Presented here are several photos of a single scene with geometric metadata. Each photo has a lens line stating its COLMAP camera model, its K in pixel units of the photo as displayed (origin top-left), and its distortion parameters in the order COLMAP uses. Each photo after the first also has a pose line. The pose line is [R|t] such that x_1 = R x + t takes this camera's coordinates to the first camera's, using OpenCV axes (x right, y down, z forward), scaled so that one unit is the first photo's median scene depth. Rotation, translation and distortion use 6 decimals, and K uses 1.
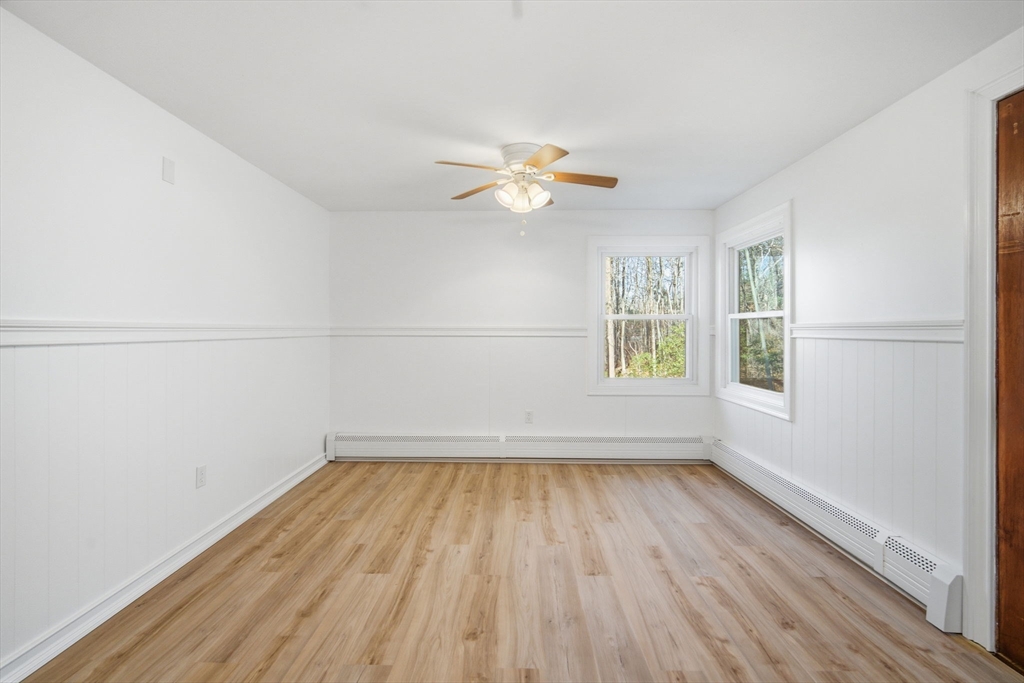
lens RADIAL K [[451.6, 0, 512.4], [0, 451.6, 330.7], [0, 0, 1]] dist [-0.008058, 0.000900]
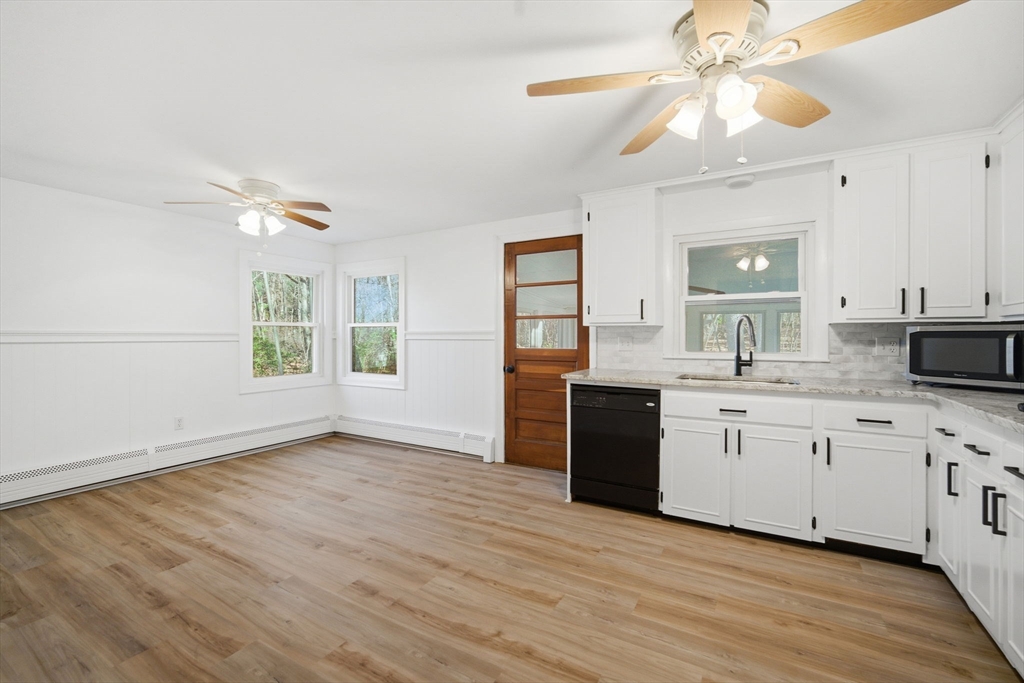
lens RADIAL K [[442.8, 0, 512.0], [0, 442.8, 341.5], [0, 0, 1]] dist [0.000092, 0.000364]
pose [[0.485772, -0.014024, 0.873973, -0.692414], [0.002041, 0.999887, 0.014910, -0.000653], [-0.874083, -0.005459, 0.485746, -0.157906]]
